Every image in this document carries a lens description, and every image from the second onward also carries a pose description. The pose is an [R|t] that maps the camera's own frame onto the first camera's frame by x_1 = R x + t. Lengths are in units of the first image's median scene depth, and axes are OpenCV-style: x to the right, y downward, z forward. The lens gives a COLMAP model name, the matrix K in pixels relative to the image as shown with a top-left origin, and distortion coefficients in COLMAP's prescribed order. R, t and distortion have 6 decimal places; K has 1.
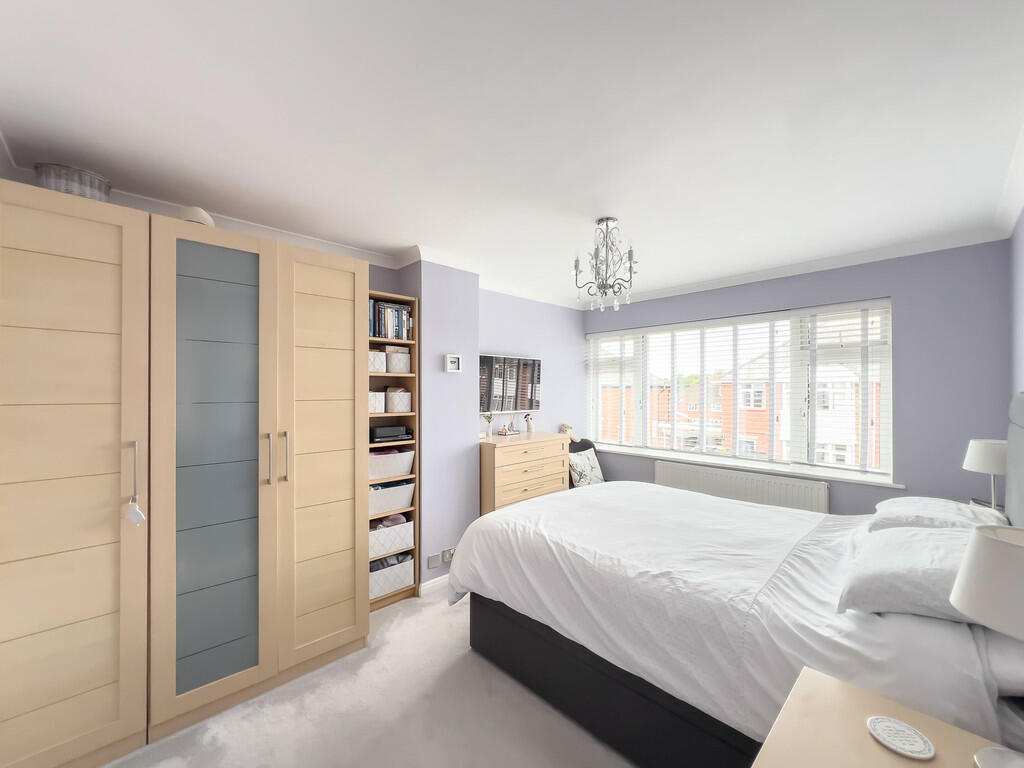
lens RADIAL K [[411.2, 0, 512.9], [0, 411.2, 388.7], [0, 0, 1]] dist [0.000349, 0.000135]
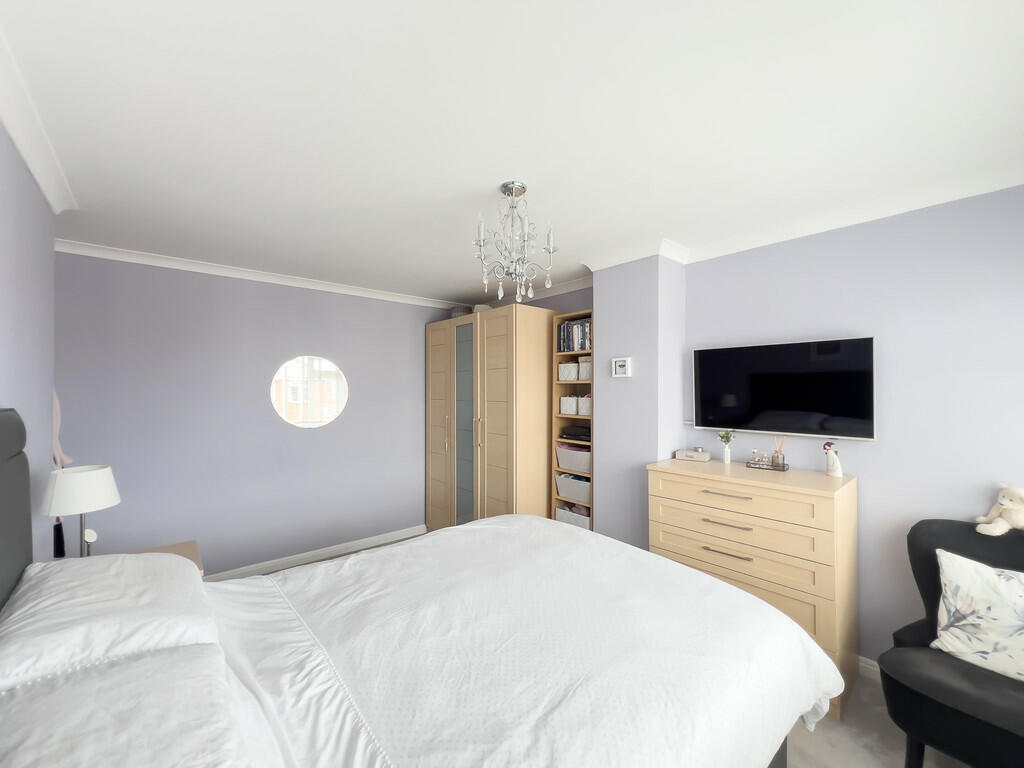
lens RADIAL K [[411.2, 0, 512.9], [0, 411.2, 388.7], [0, 0, 1]] dist [0.000349, 0.000135]
pose [[-0.048432, -0.003614, -0.998820, 0.857657], [0.002290, 0.999990, -0.003729, -0.011665], [0.998824, -0.002468, -0.048423, 0.869198]]
